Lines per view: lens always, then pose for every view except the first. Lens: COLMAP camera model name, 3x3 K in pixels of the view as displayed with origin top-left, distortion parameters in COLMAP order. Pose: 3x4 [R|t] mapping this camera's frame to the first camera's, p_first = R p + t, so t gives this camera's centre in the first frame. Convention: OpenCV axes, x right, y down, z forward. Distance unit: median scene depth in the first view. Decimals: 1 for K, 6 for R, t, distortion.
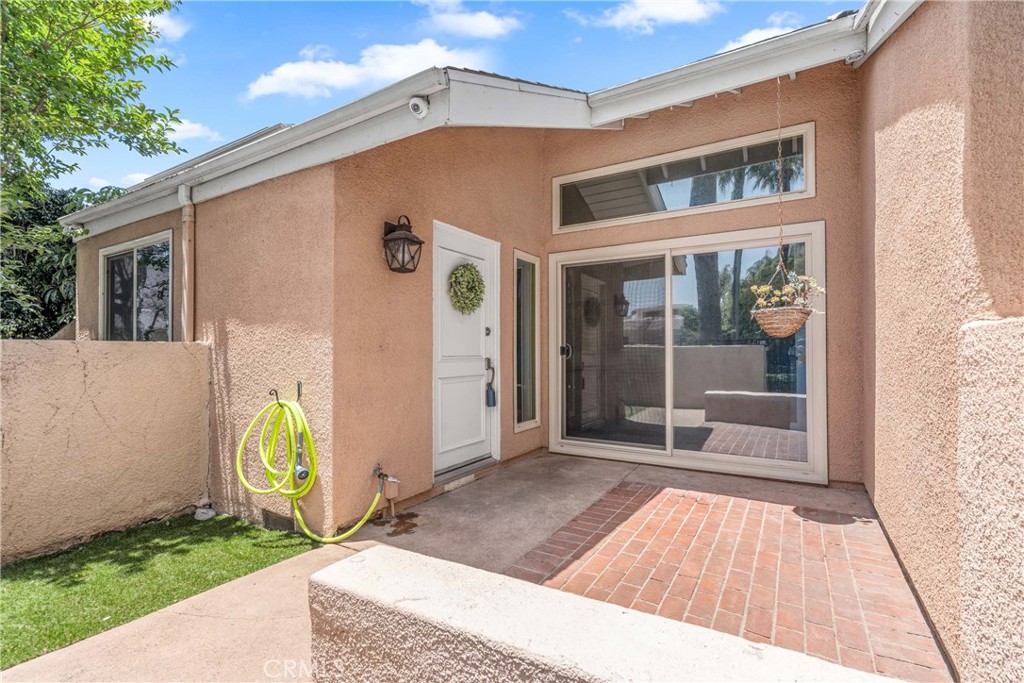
lens RADIAL K [[470.2, 0, 513.0], [0, 470.2, 343.6], [0, 0, 1]] dist [-0.004110, -0.000832]
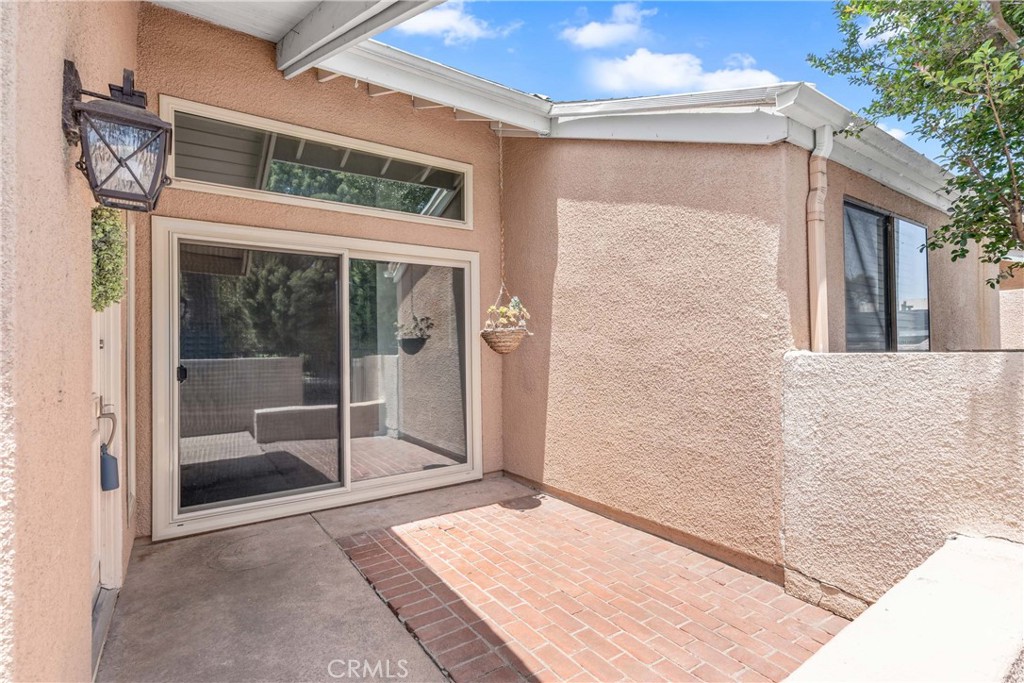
lens RADIAL K [[481.9, 0, 513.6], [0, 481.9, 343.5], [0, 0, 1]] dist [-0.004835, -0.000592]
pose [[0.406545, 0.008587, 0.913590, -0.426597], [-0.000806, 0.999959, -0.009040, -0.027156], [-0.913630, 0.002939, 0.406536, 0.463374]]
